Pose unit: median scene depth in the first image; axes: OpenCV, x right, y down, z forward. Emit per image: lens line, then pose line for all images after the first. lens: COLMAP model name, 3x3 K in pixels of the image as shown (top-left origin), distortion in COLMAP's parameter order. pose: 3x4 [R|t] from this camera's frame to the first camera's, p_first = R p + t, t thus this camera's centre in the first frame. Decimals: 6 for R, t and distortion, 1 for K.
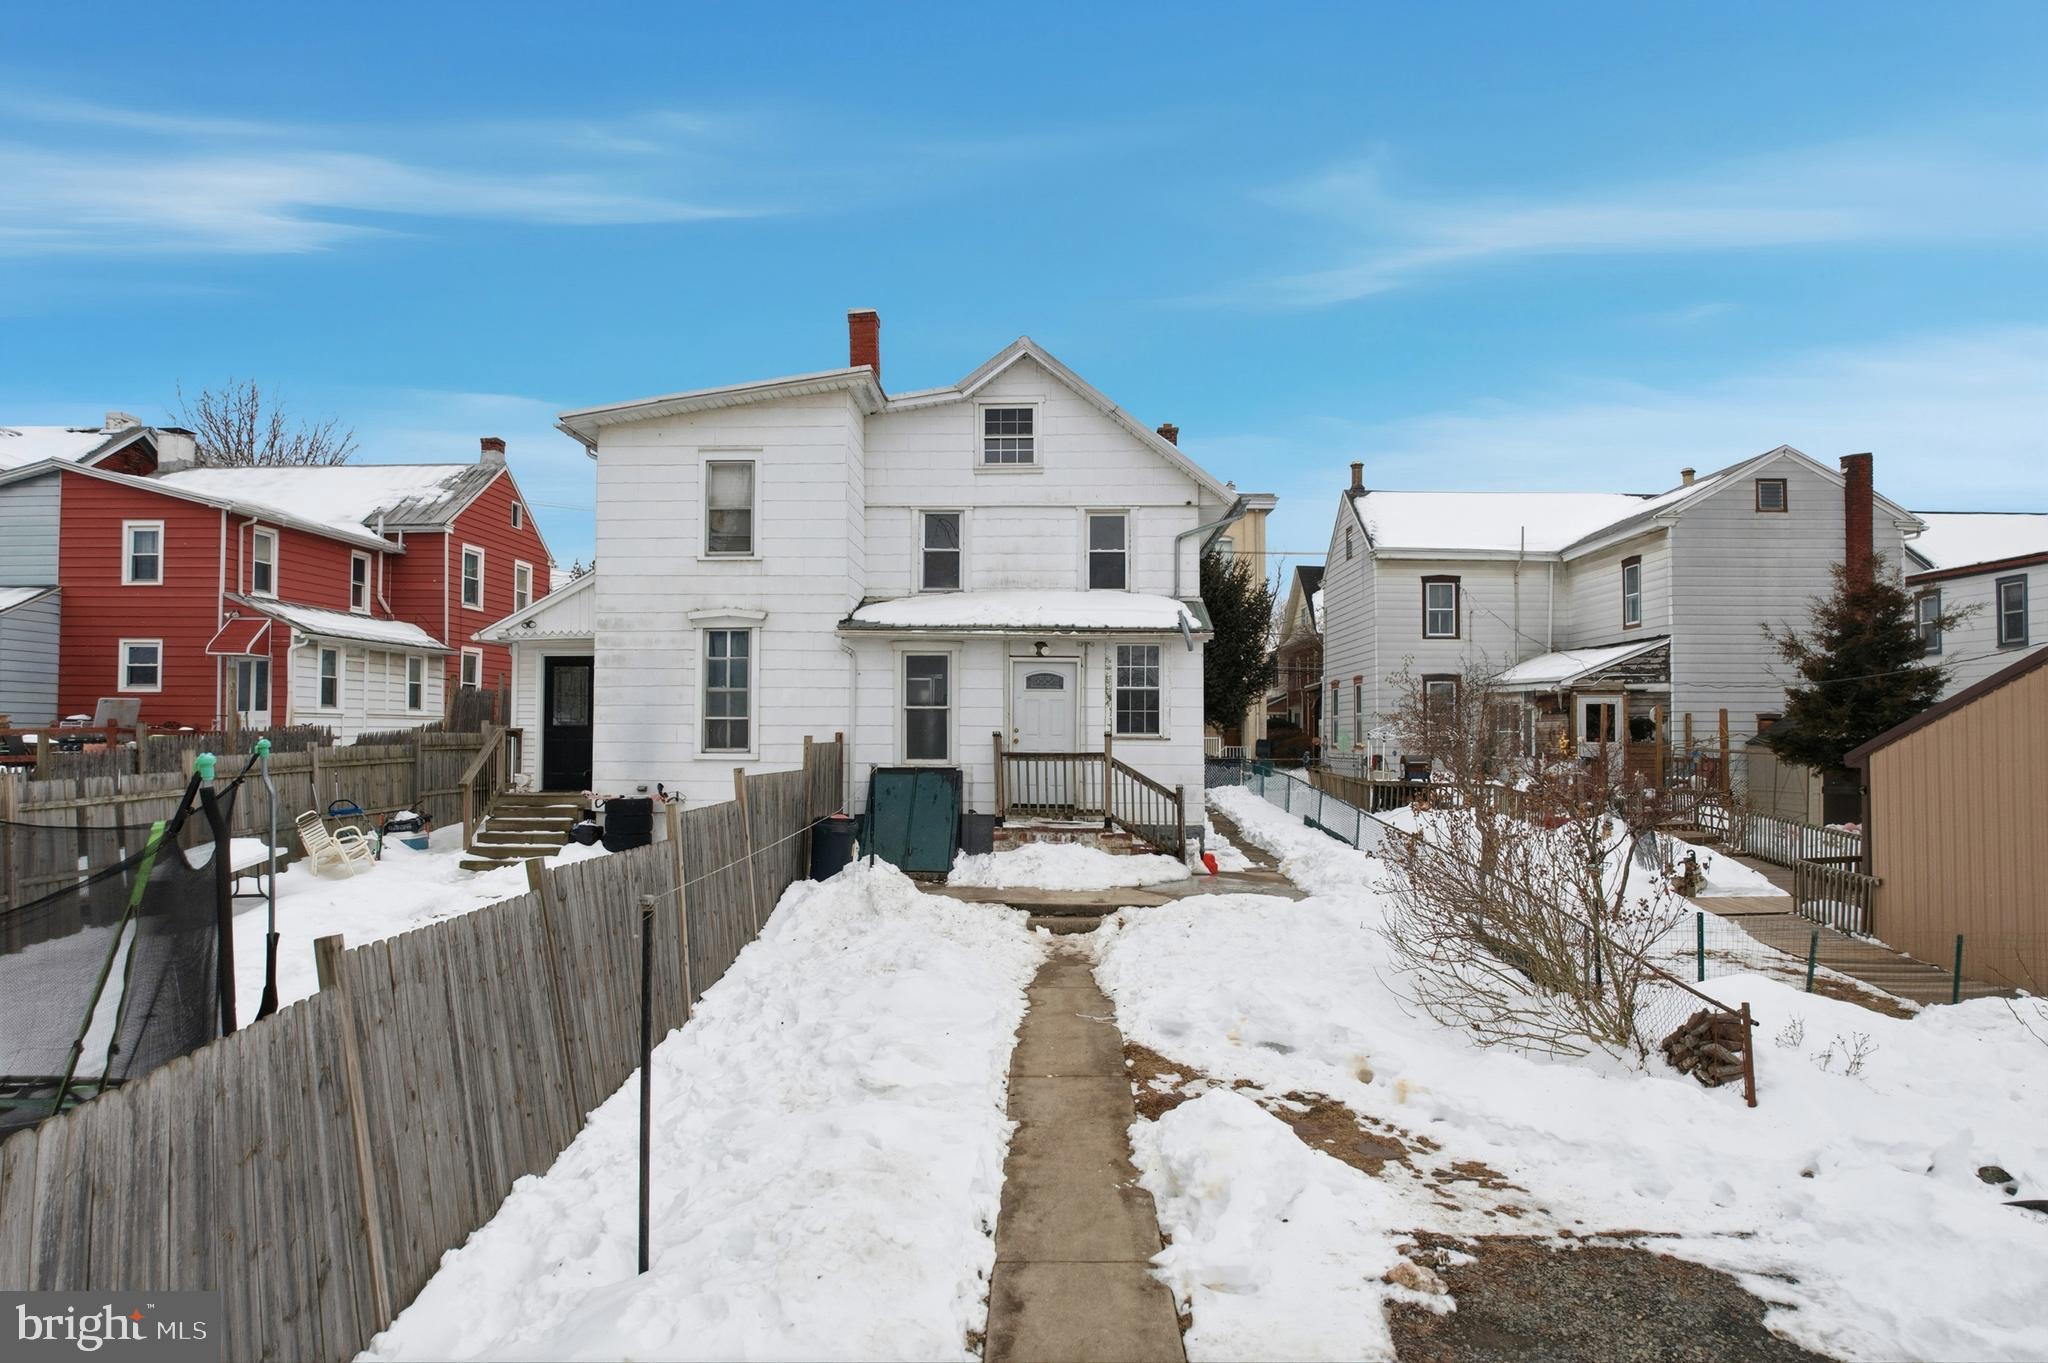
lens RADIAL K [[1314.0, 0, 1030.3], [0, 1314.0, 684.7], [0, 0, 1]] dist [-0.084036, 0.075375]
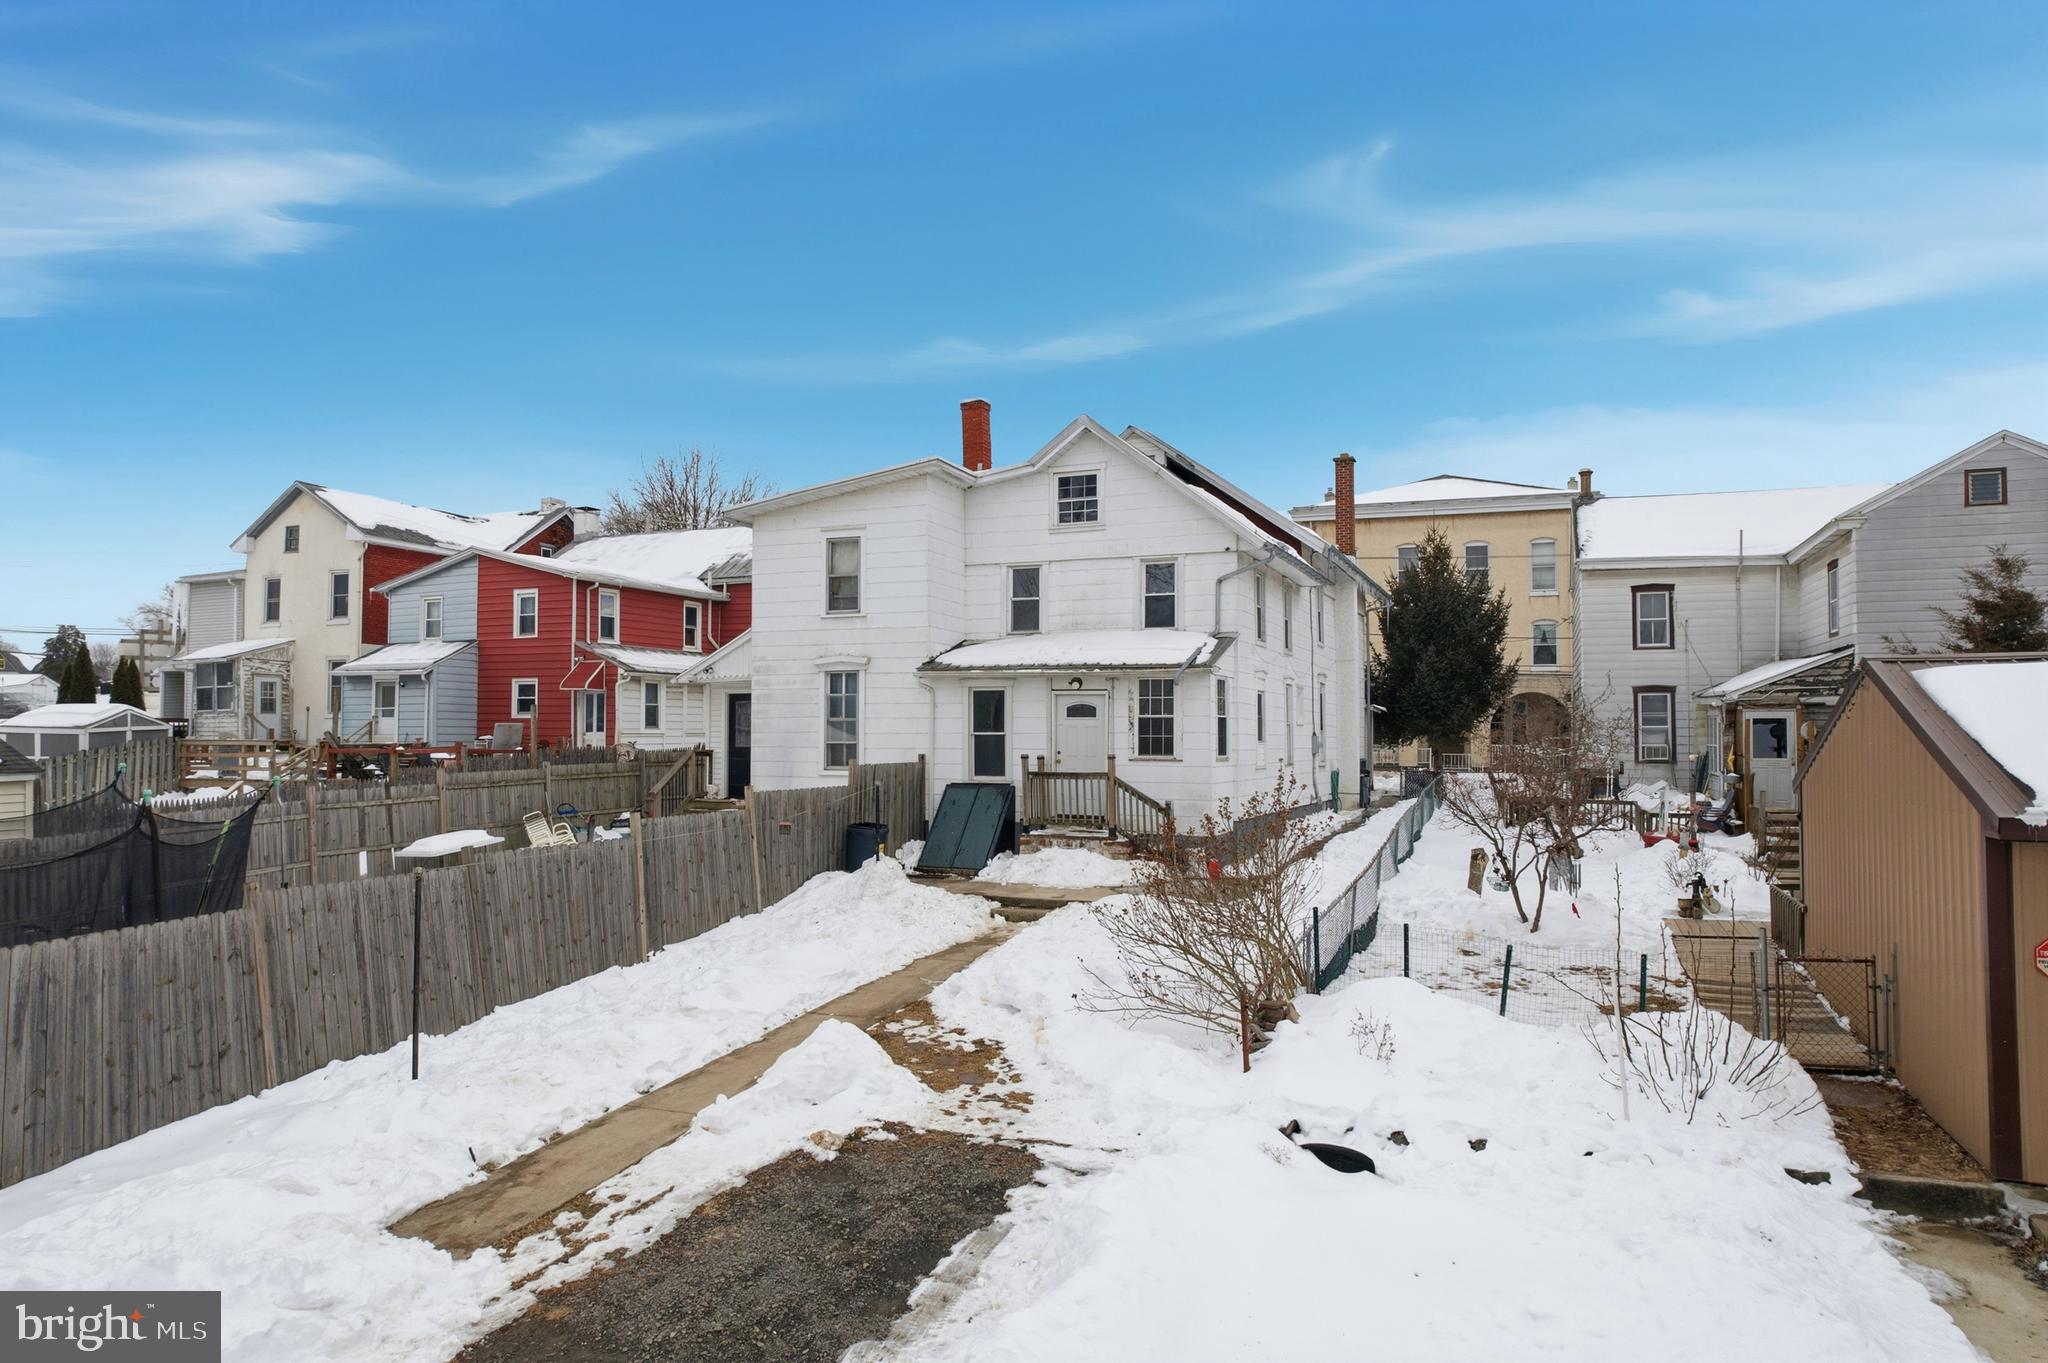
lens RADIAL K [[1314.0, 0, 1030.3], [0, 1314.0, 684.7], [0, 0, 1]] dist [-0.084036, 0.075375]
pose [[0.939152, -0.016007, -0.343128, 0.370457], [0.015788, 0.999869, -0.003432, -0.022659], [0.343138, -0.002194, 0.939282, -0.122796]]
